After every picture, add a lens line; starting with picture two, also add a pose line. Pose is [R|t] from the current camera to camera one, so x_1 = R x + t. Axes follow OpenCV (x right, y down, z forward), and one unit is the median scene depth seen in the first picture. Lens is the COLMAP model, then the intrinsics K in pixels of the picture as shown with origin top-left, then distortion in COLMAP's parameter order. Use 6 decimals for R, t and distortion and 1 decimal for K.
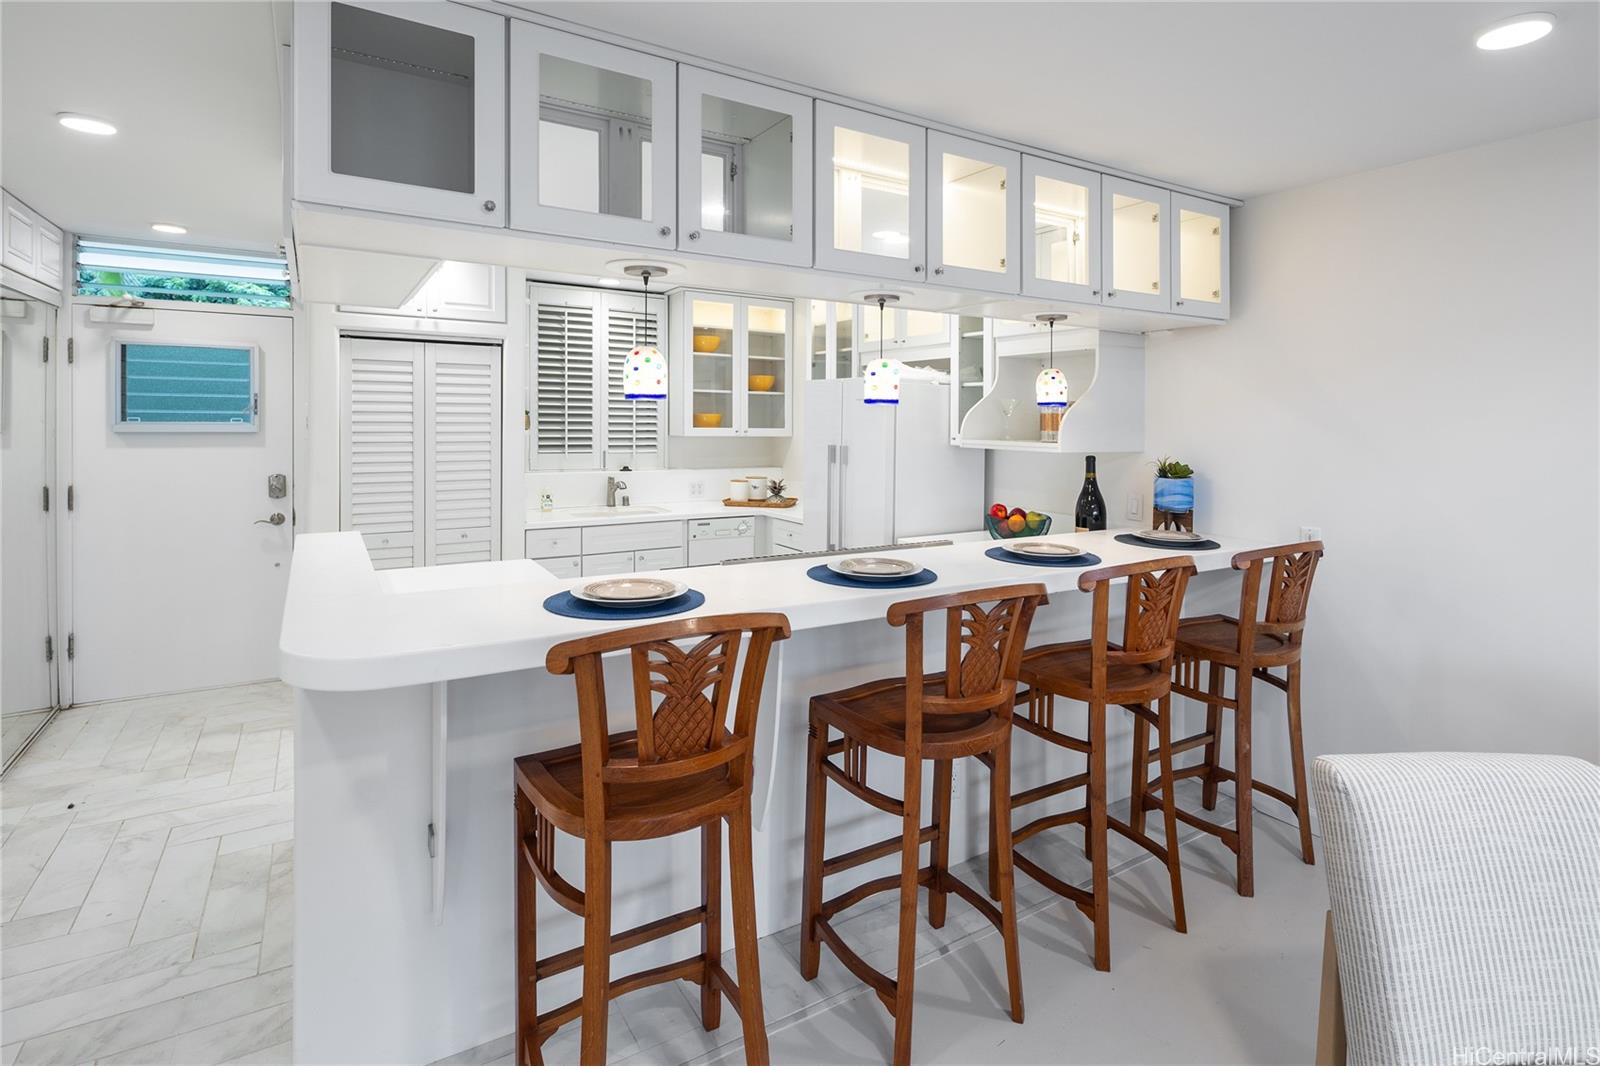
lens RADIAL K [[787.4, 0, 843.1], [0, 787.4, 533.7], [0, 0, 1]] dist [0.000348, -0.000023]
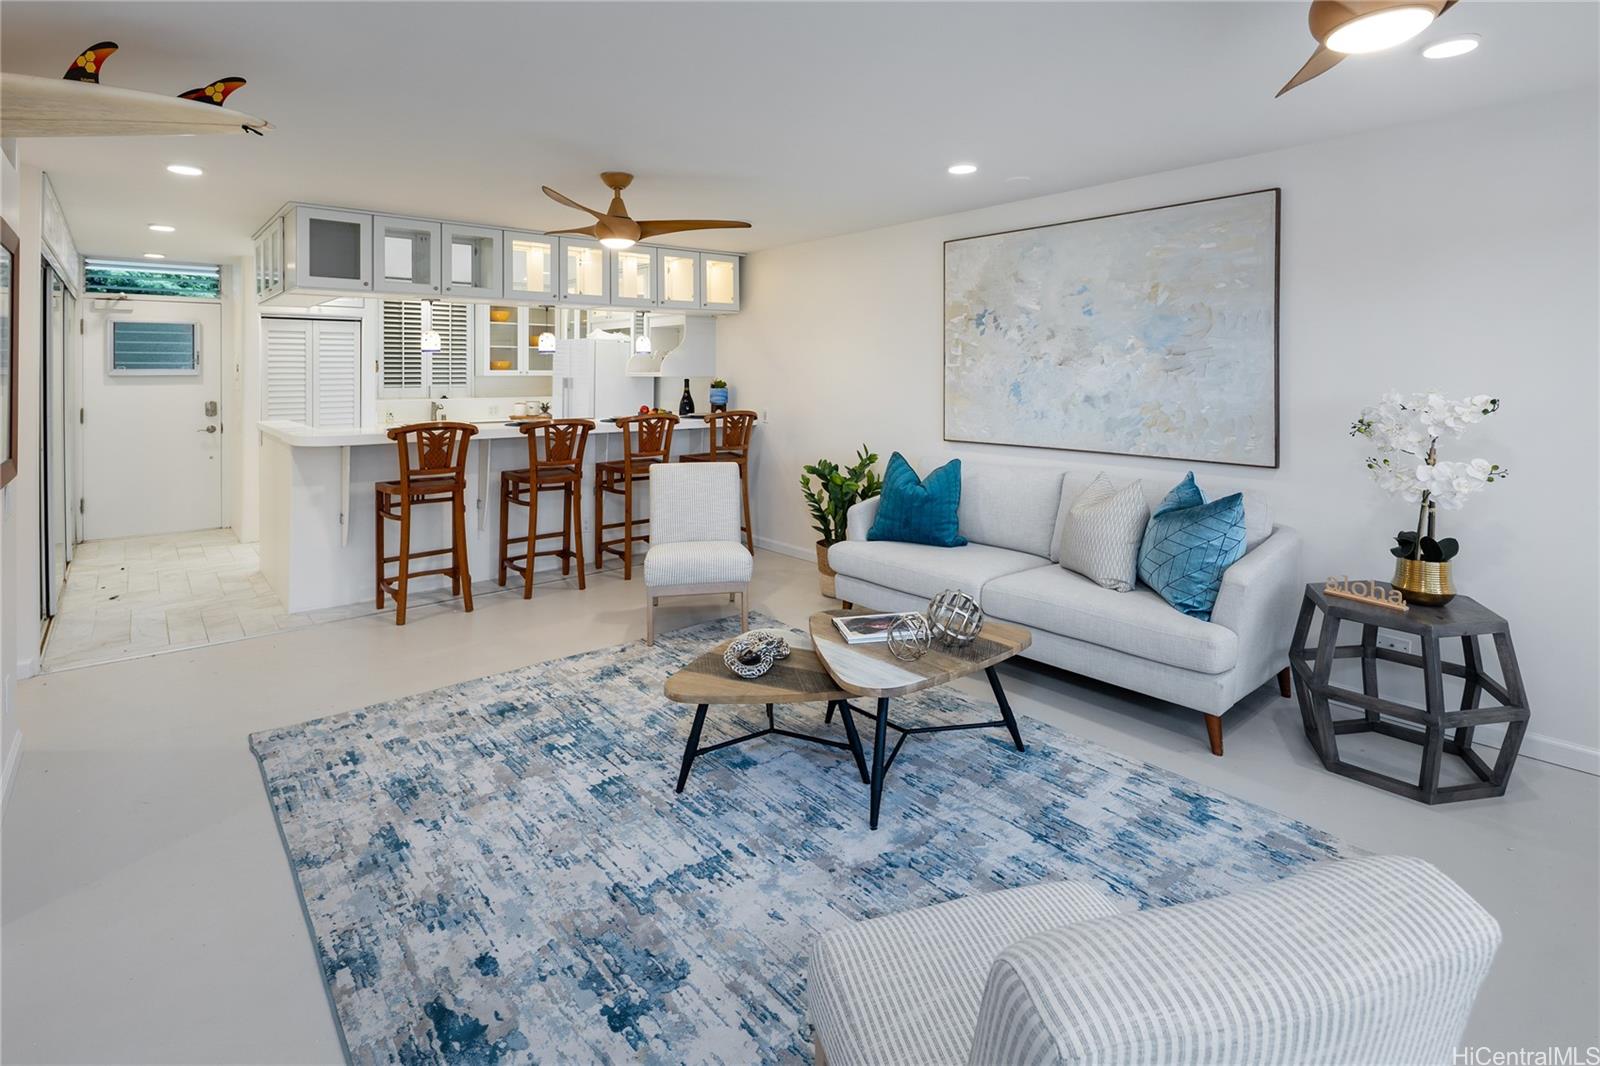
lens RADIAL K [[768.5, 0, 801.8], [0, 768.5, 436.7], [0, 0, 1]] dist [-0.000864, -0.000829]
pose [[0.991309, -0.024153, 0.129321, 0.274854], [0.031572, 0.997952, -0.055634, 0.124587], [-0.127712, 0.059234, 0.990041, -0.713403]]
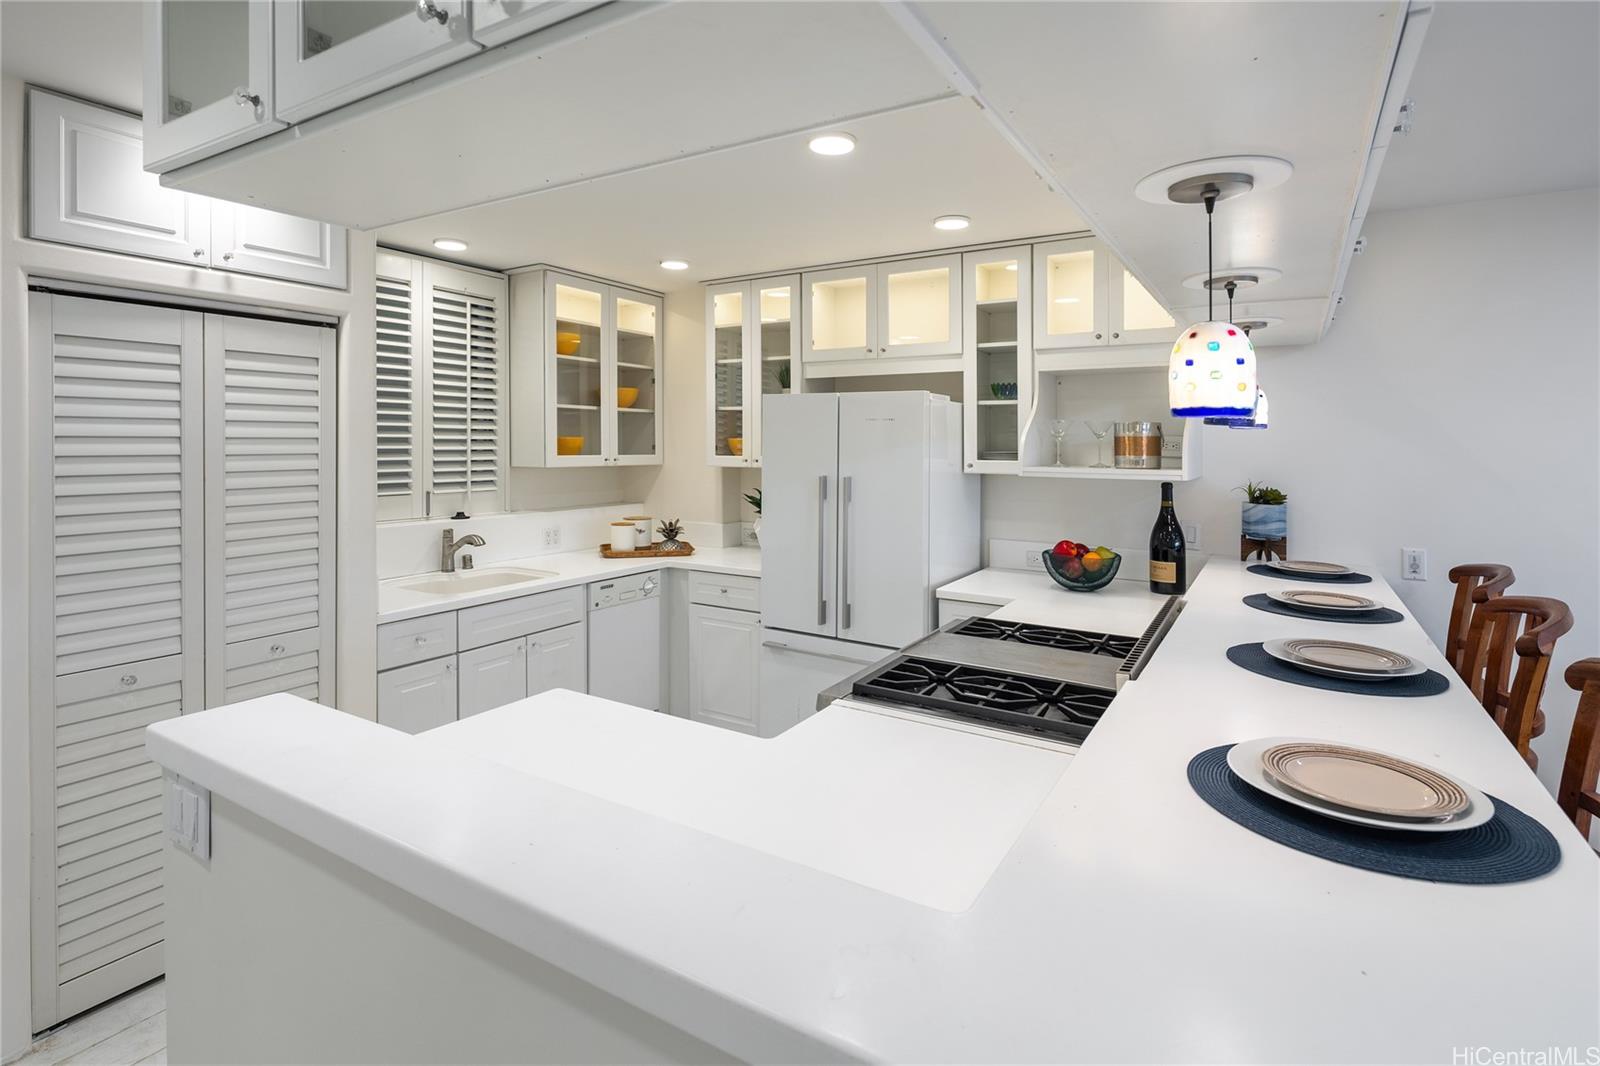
lens RADIAL K [[767.4, 0, 806.3], [0, 767.4, 527.2], [0, 0, 1]] dist [-0.000157, -0.000054]
pose [[0.897830, -0.055155, 0.436874, -0.366158], [0.068104, 0.997580, -0.014019, -0.051096], [-0.435043, 0.042340, 0.899414, 0.310607]]
